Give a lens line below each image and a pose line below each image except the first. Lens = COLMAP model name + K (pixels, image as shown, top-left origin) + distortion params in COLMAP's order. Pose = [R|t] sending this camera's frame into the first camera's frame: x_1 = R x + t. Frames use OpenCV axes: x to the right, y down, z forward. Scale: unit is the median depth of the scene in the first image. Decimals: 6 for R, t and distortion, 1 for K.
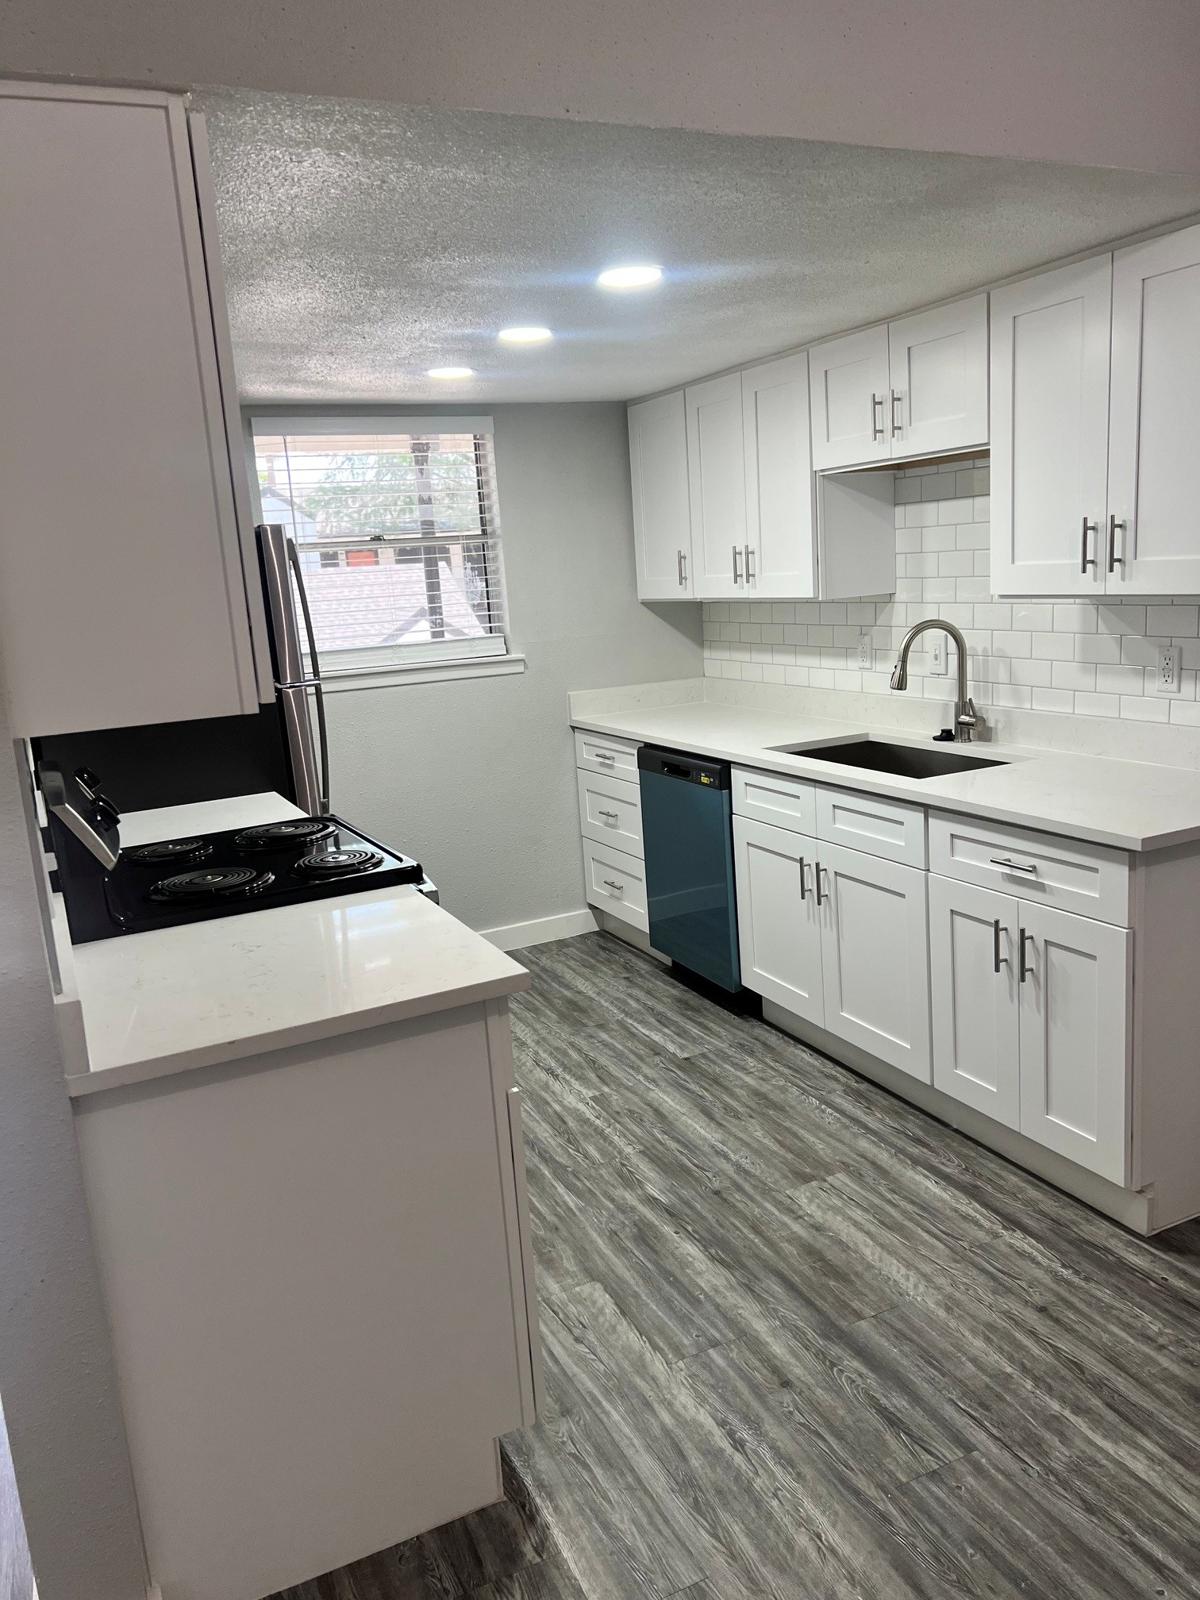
lens RADIAL K [[1198.8, 0, 600.0], [0, 1198.8, 800.0], [0, 0, 1]] dist [0.114650, -0.175884]
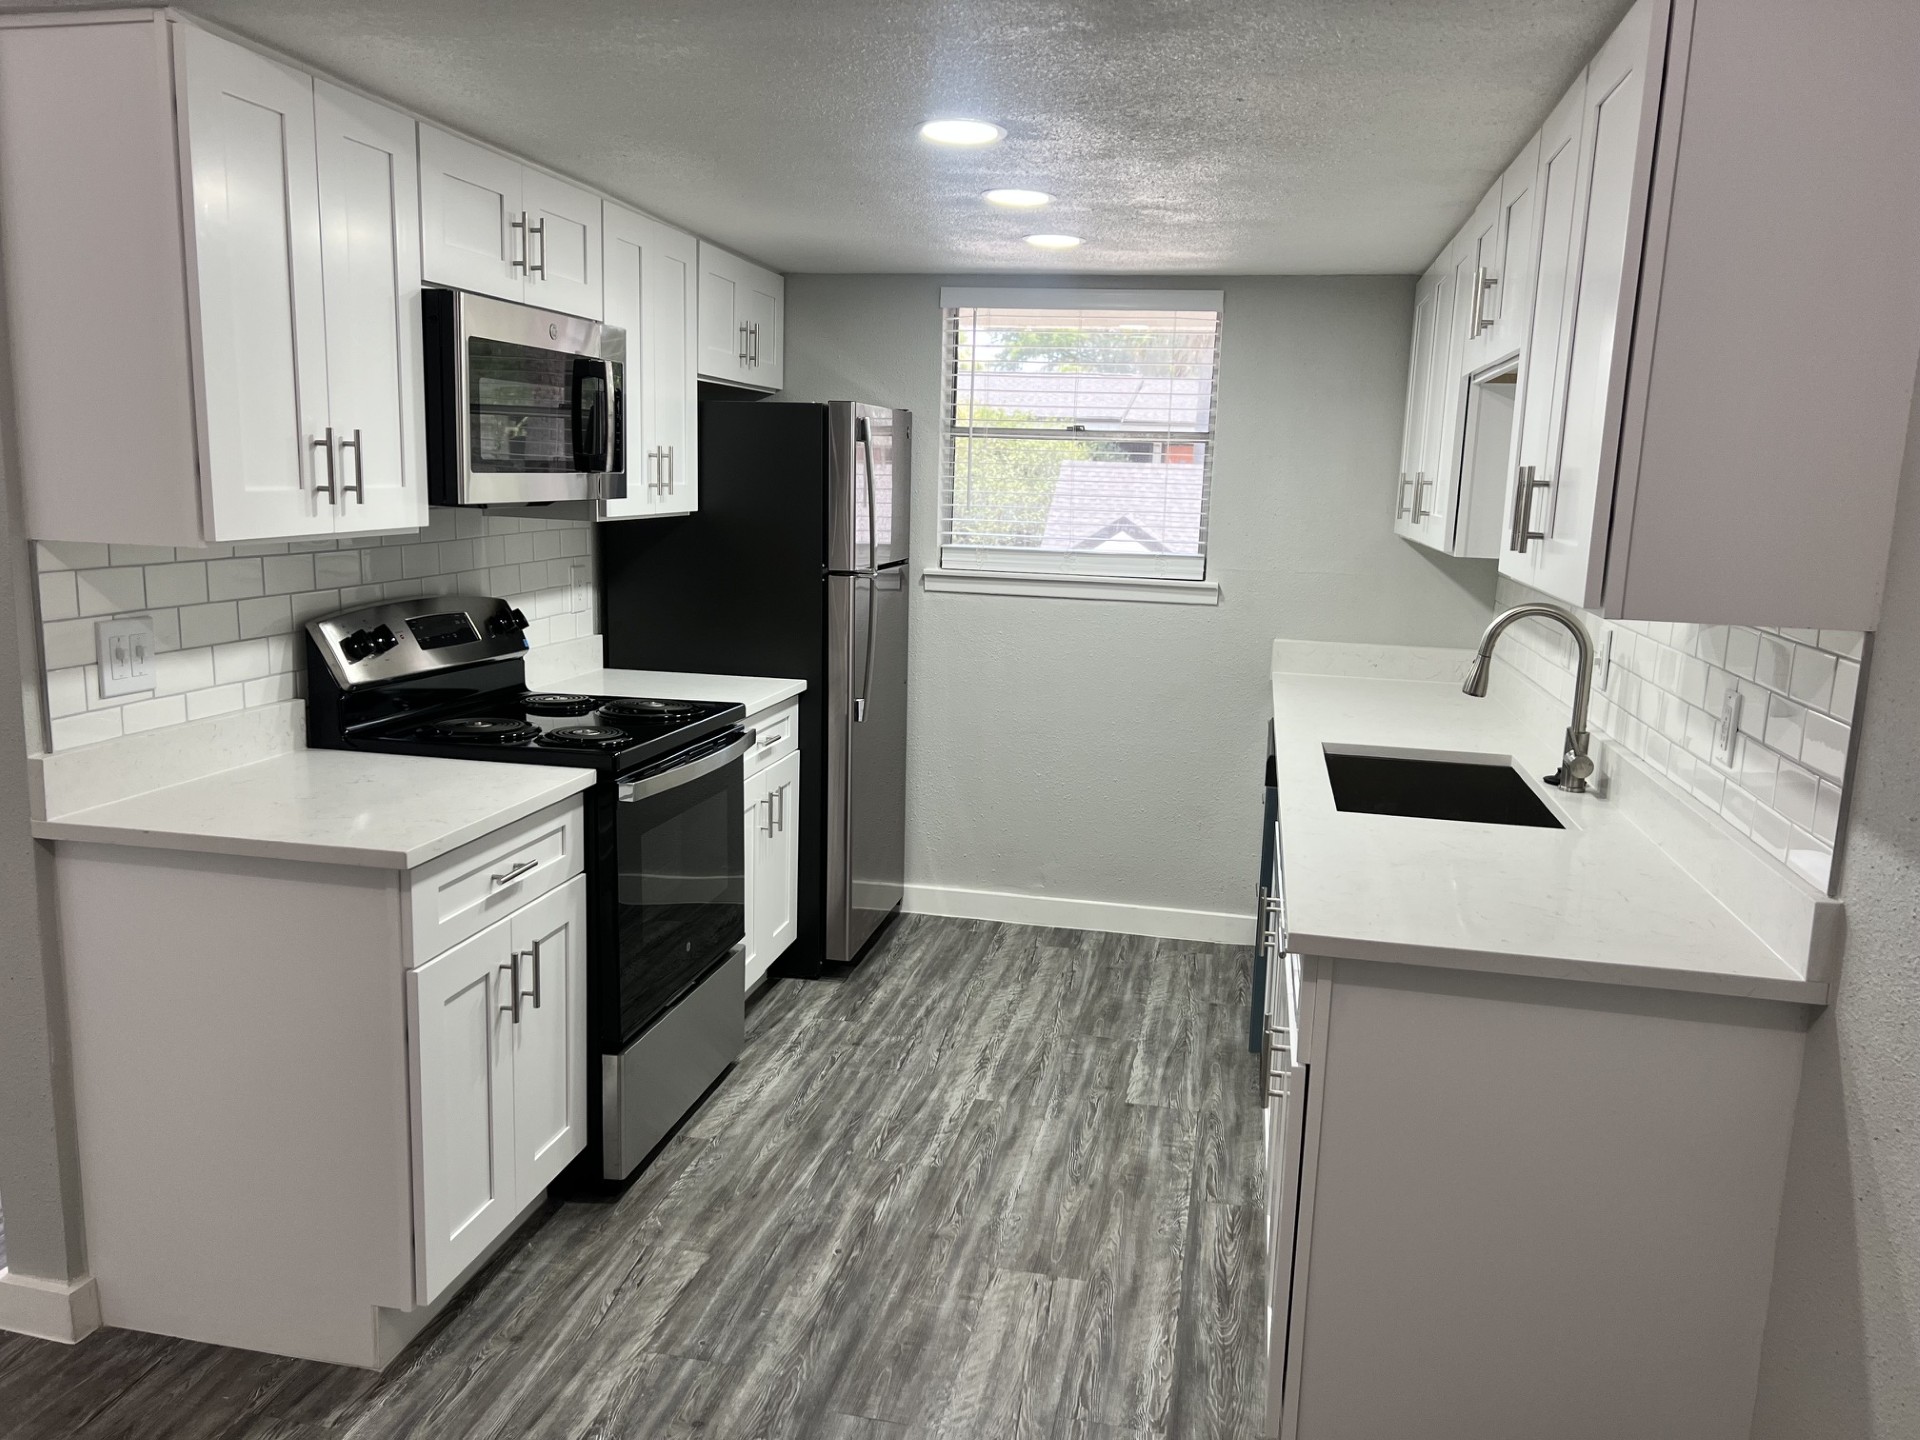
lens RADIAL K [[1438.6, 0, 949.2], [0, 1438.6, 740.1], [0, 0, 1]] dist [0.114650, -0.175884]
pose [[0.791832, 0.203140, -0.575965, 0.551266], [-0.203495, 0.976930, 0.064796, -0.065454], [0.575840, 0.065898, 0.814903, 0.162340]]
